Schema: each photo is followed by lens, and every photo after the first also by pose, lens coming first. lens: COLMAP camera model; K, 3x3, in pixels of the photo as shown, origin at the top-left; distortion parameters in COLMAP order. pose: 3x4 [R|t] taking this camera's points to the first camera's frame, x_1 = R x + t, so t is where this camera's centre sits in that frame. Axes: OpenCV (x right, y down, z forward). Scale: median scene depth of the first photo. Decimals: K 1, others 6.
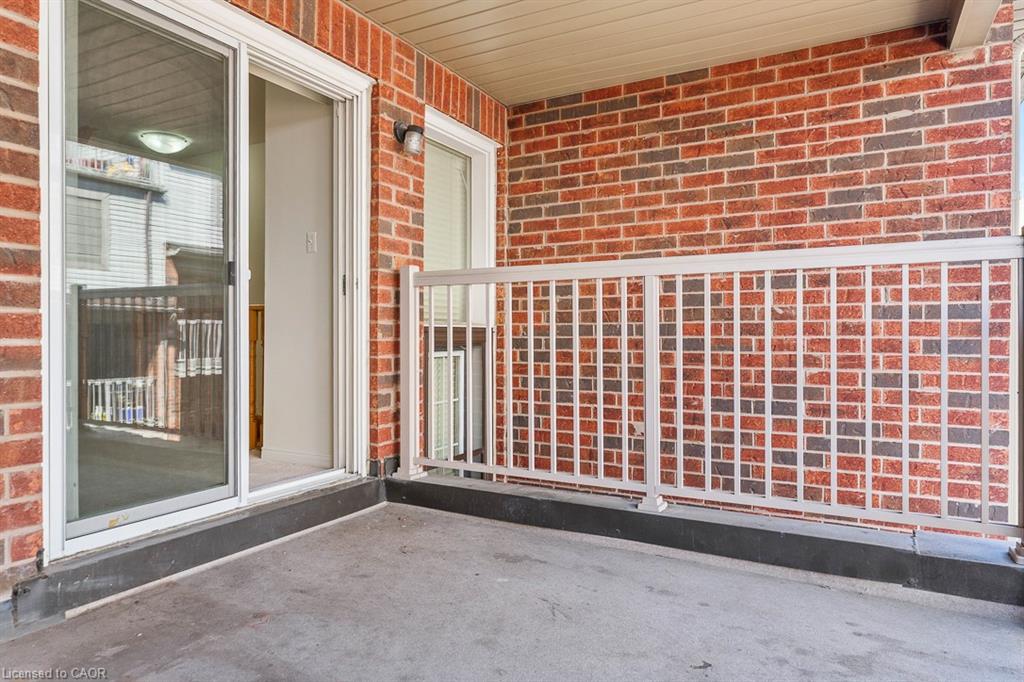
lens RADIAL K [[628.7, 0, 512.0], [0, 628.7, 341.0], [0, 0, 1]] dist [0.001564, -0.002528]
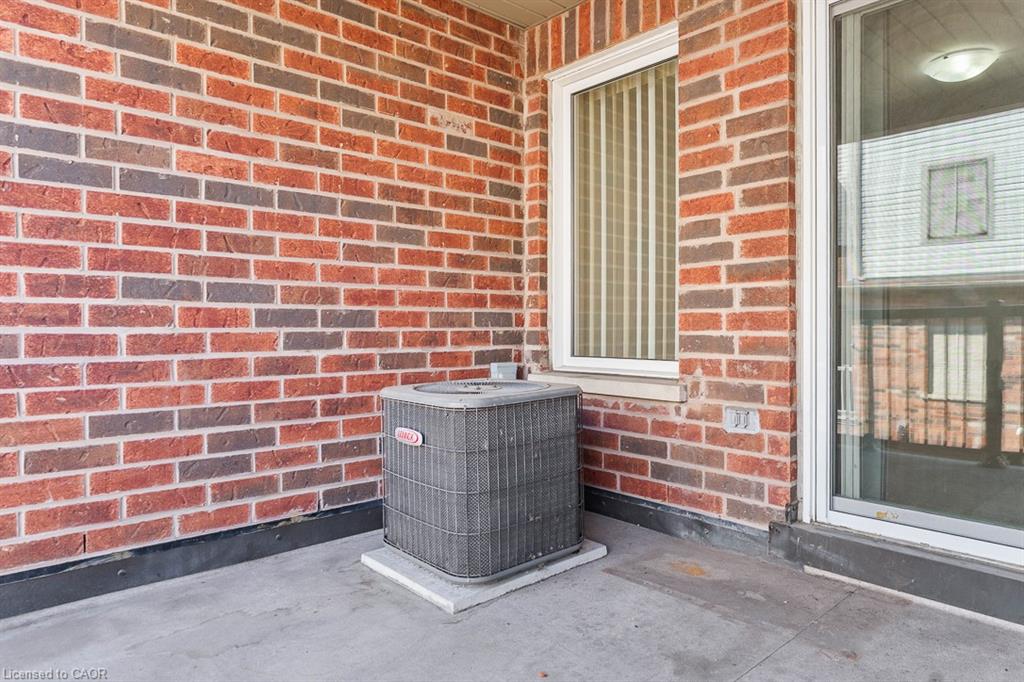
lens RADIAL K [[628.7, 0, 512.0], [0, 628.7, 341.0], [0, 0, 1]] dist [0.001564, -0.002528]
pose [[-0.316655, 0.015630, -0.948412, 0.525292], [-0.010265, 0.999749, 0.019903, -0.002850], [0.948485, 0.016038, -0.316415, 0.793515]]
